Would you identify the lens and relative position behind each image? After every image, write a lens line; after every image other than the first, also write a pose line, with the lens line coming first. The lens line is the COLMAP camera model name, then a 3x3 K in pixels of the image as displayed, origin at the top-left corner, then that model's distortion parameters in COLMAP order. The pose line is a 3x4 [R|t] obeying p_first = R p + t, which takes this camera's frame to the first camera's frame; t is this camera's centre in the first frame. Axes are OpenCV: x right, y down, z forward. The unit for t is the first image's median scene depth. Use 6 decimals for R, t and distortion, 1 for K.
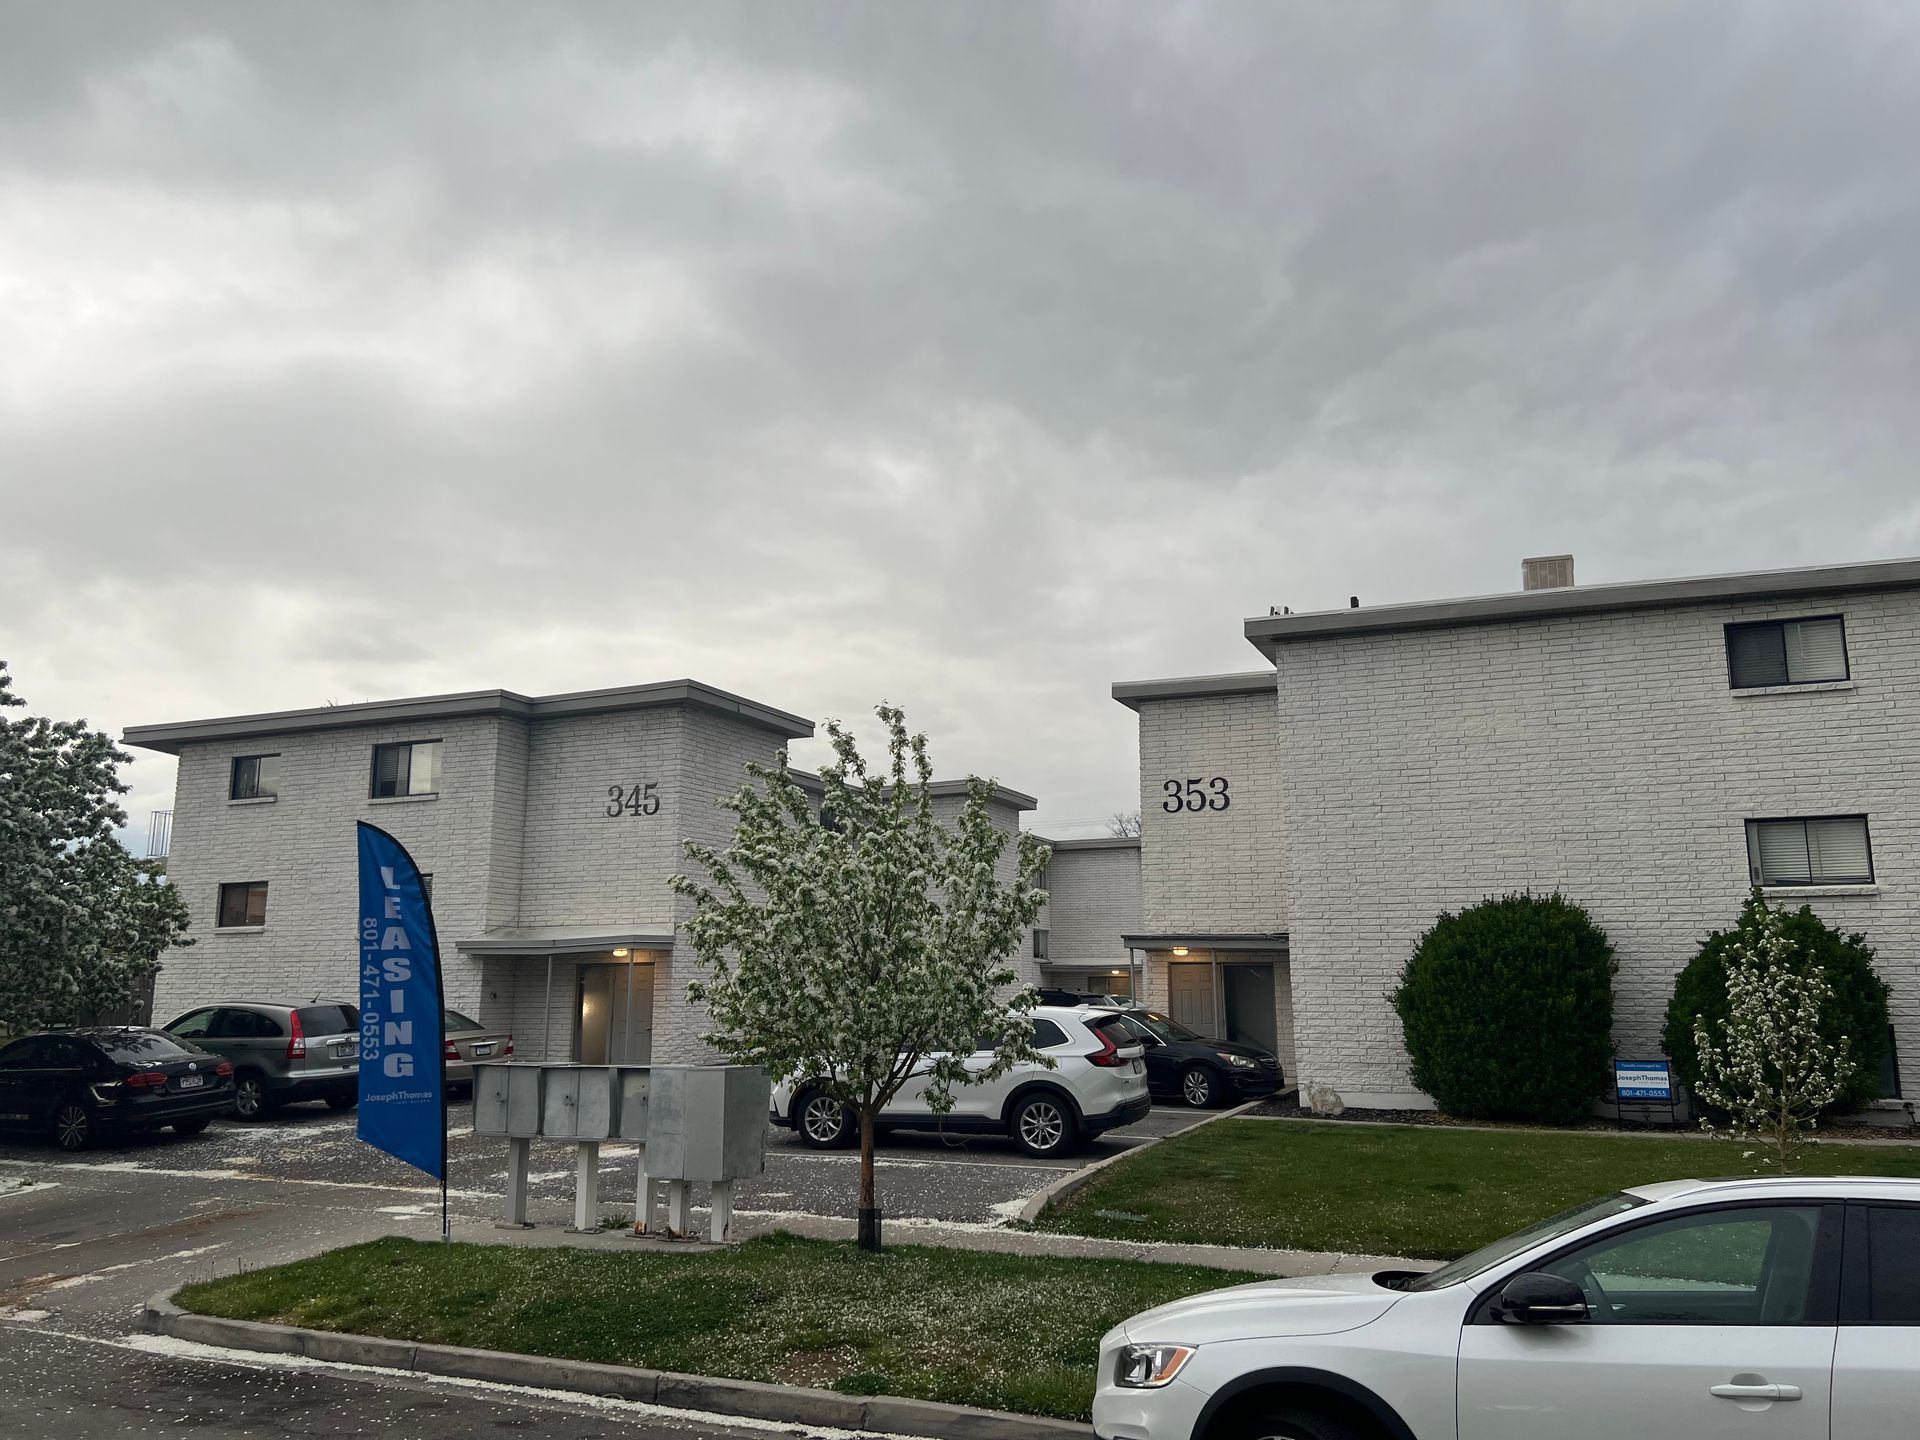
lens RADIAL K [[1431.6, 0, 975.7], [0, 1431.6, 722.9], [0, 0, 1]] dist [0.057560, -0.067196]
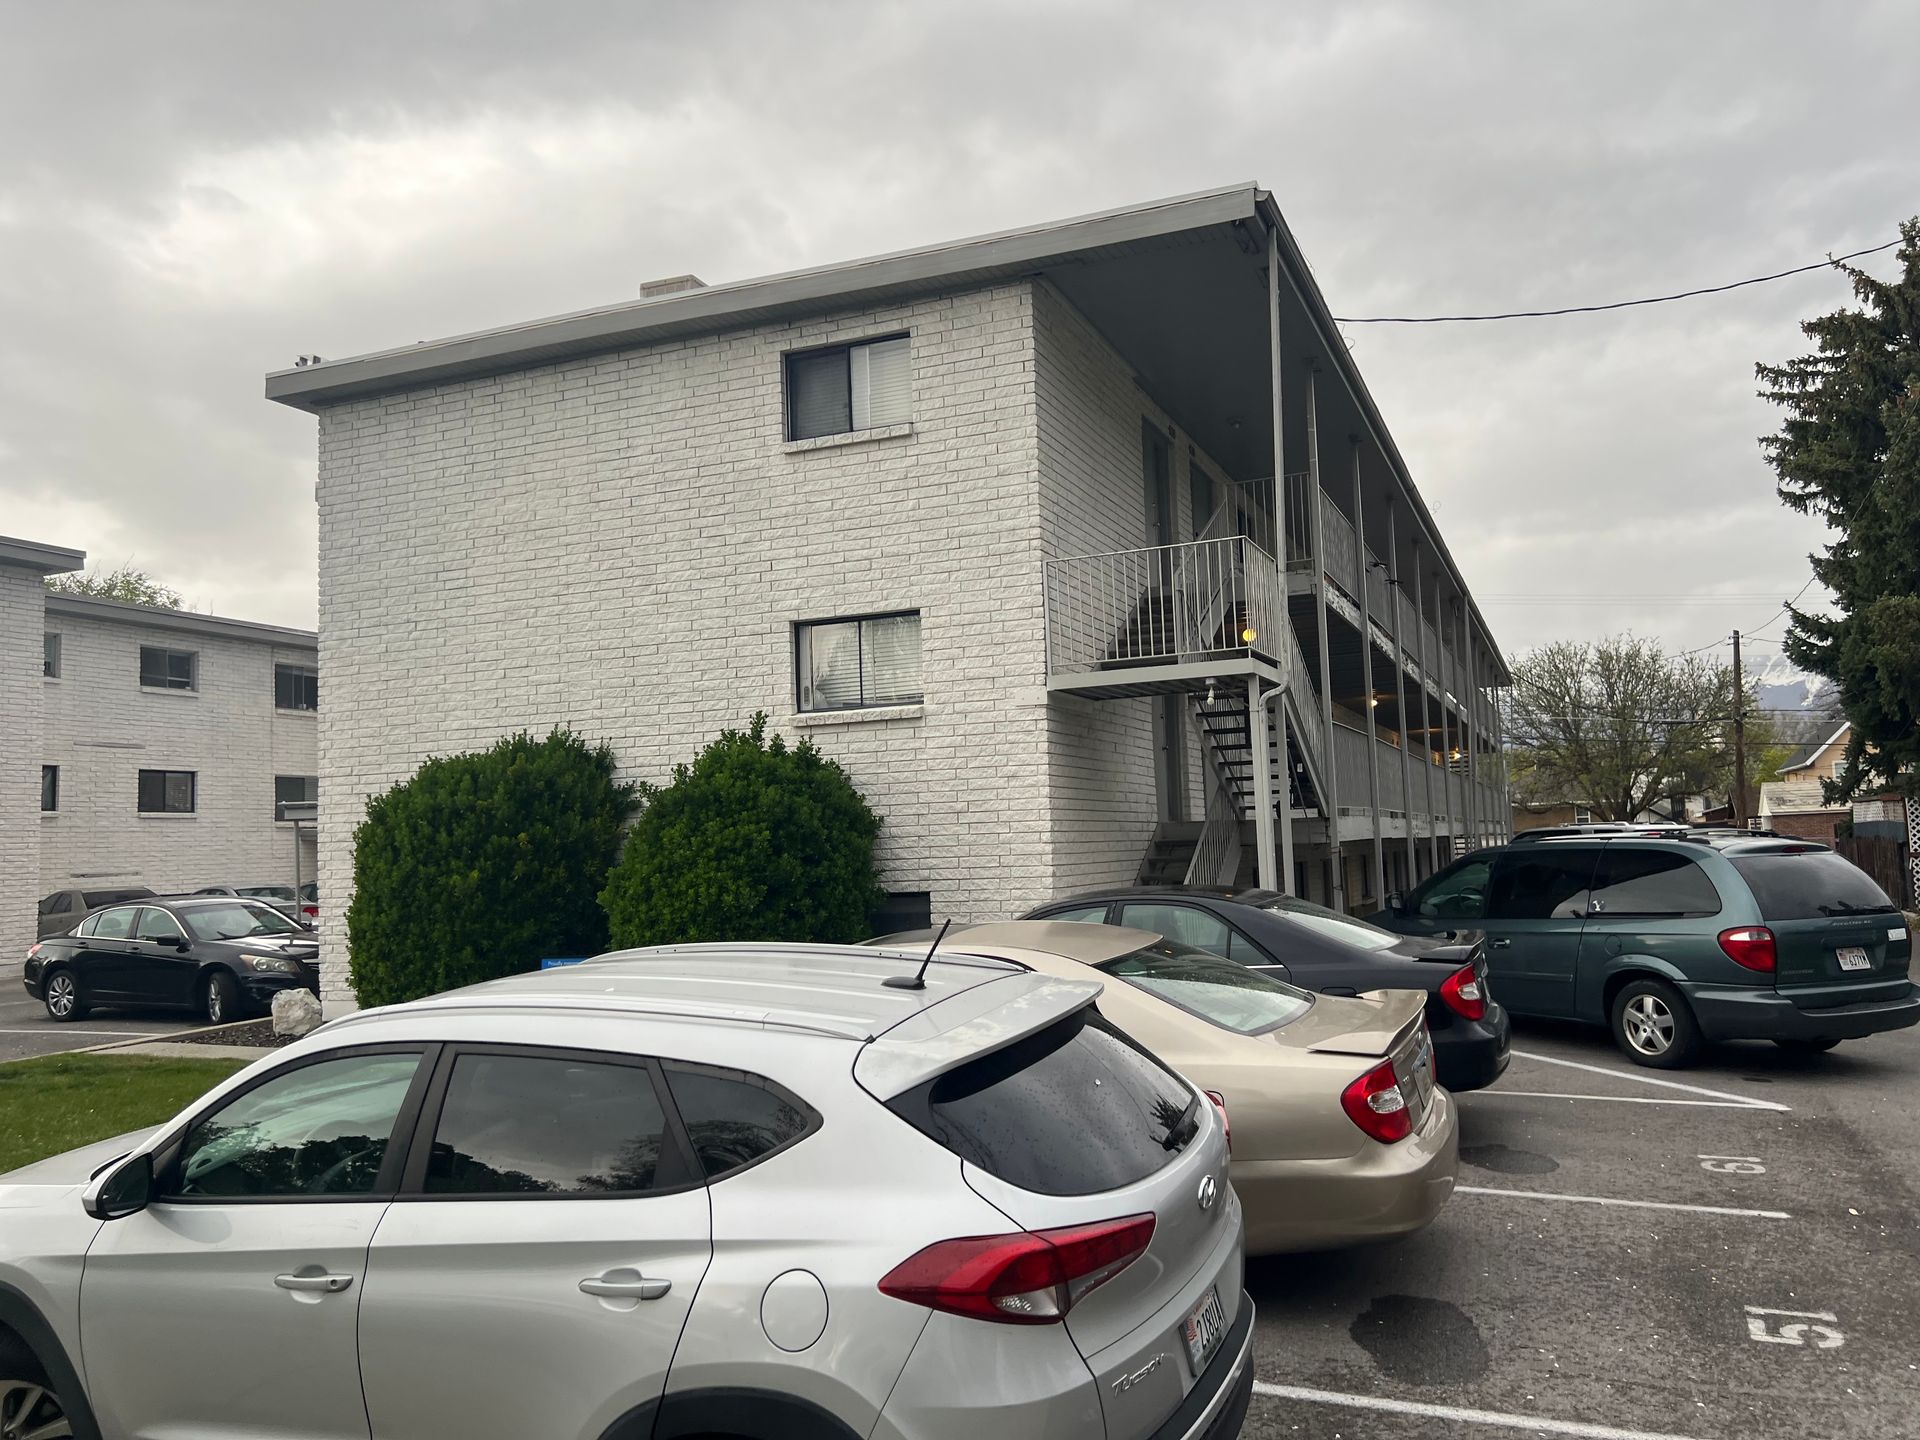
lens RADIAL K [[1431.6, 0, 999.4], [0, 1431.6, 737.3], [0, 0, 1]] dist [0.057560, -0.067196]
pose [[0.999391, -0.031846, 0.014261, 0.598035], [0.030084, 0.993452, 0.110219, 0.045758], [-0.017677, -0.109723, 0.993805, 0.258727]]
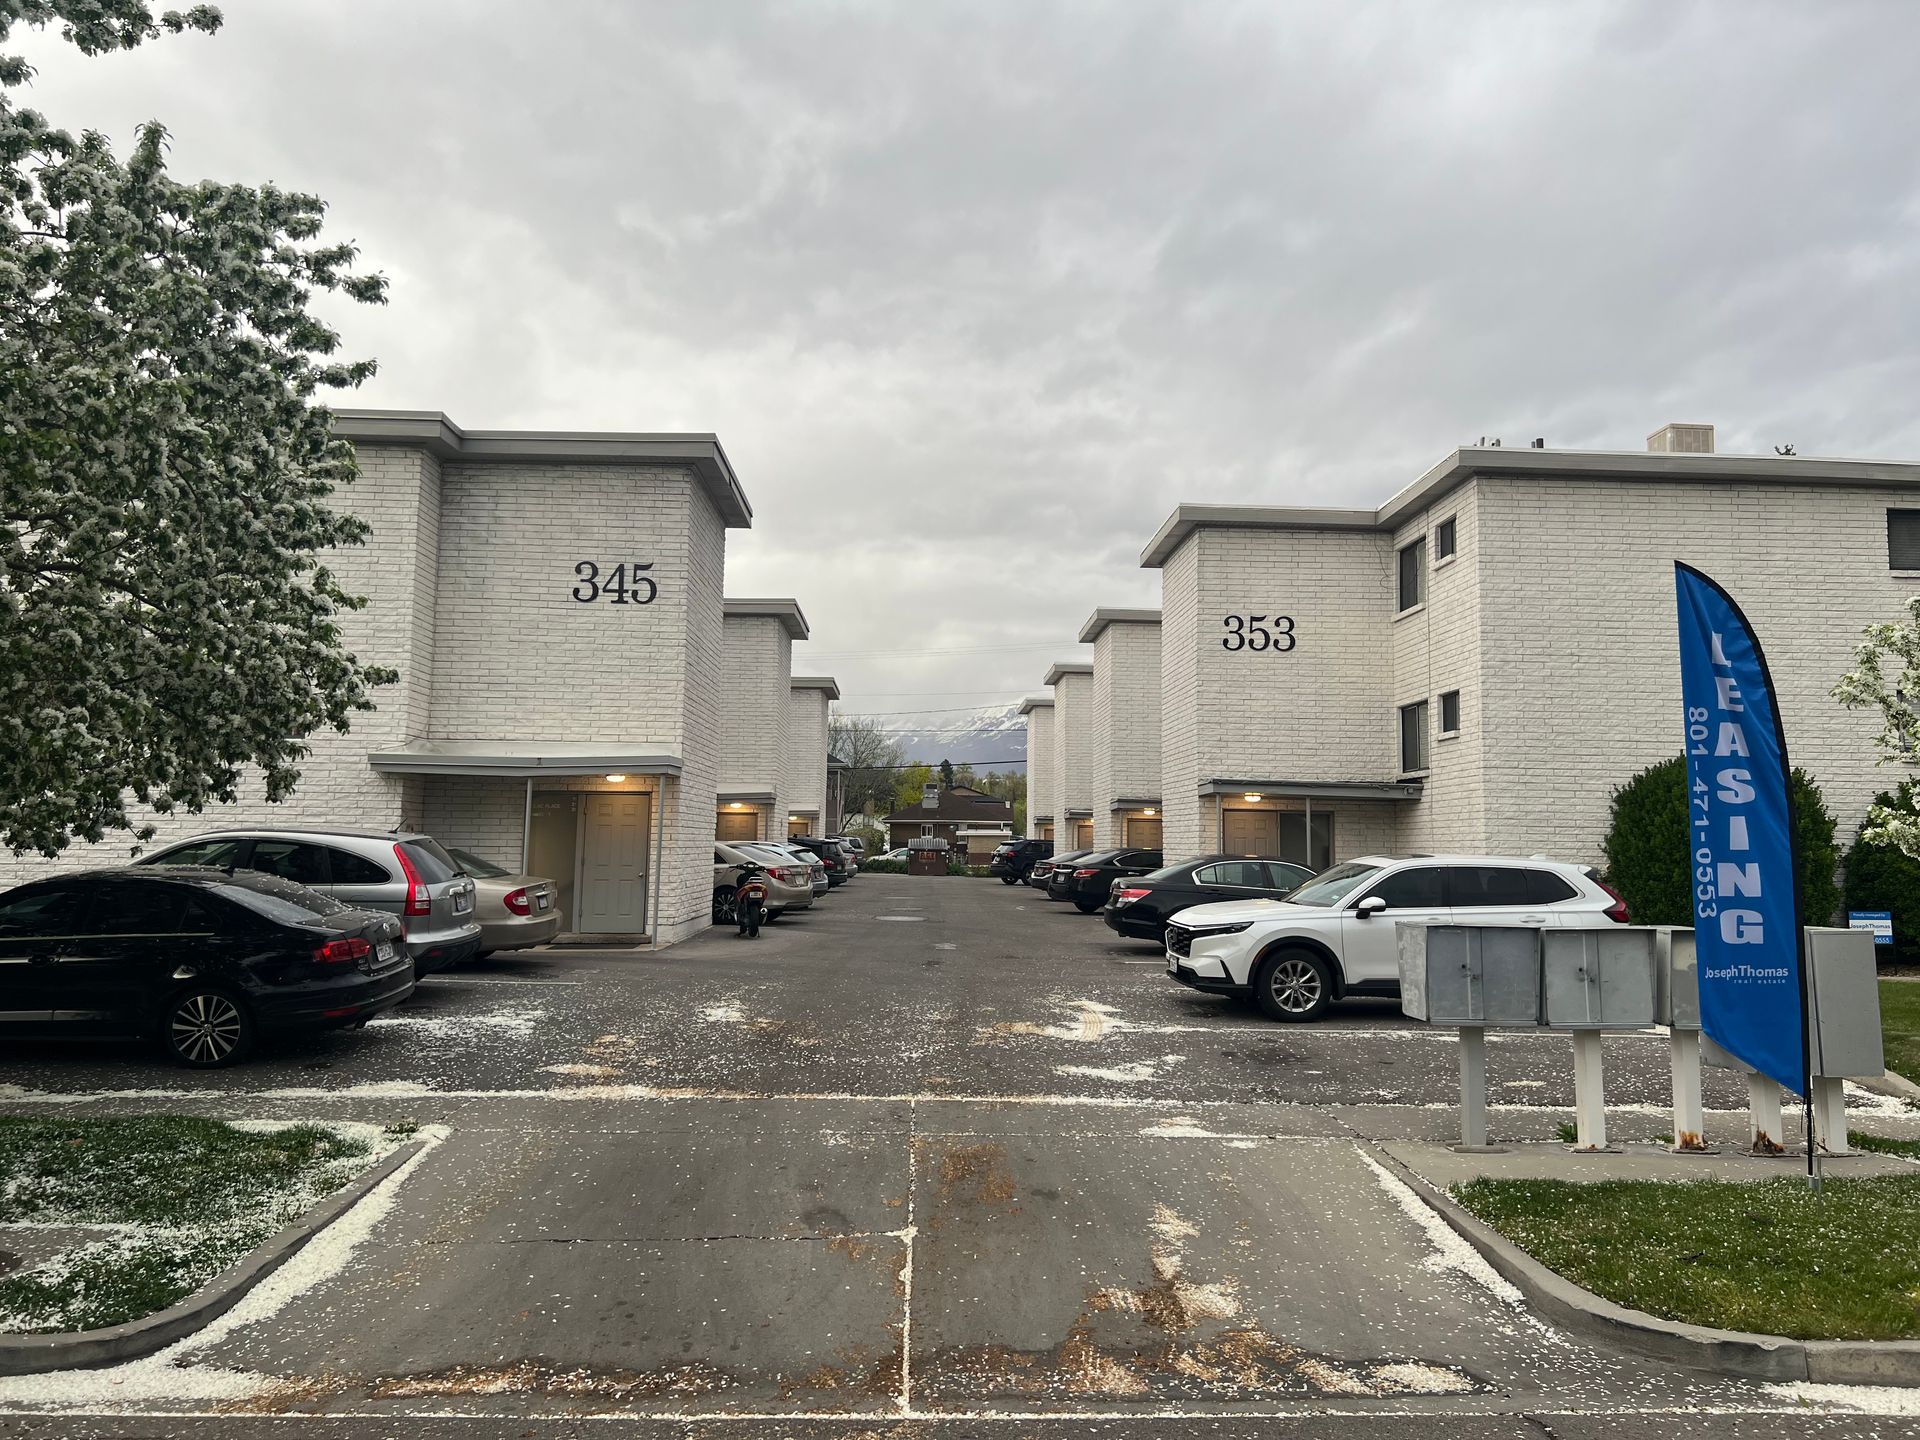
lens RADIAL K [[1431.6, 0, 966.2], [0, 1431.6, 701.1], [0, 0, 1]] dist [0.057560, -0.067196]
pose [[0.902285, 0.057374, 0.427306, -0.535618], [-0.094476, 0.993329, 0.066120, 0.065382], [-0.420661, -0.100030, 0.901686, 0.299968]]
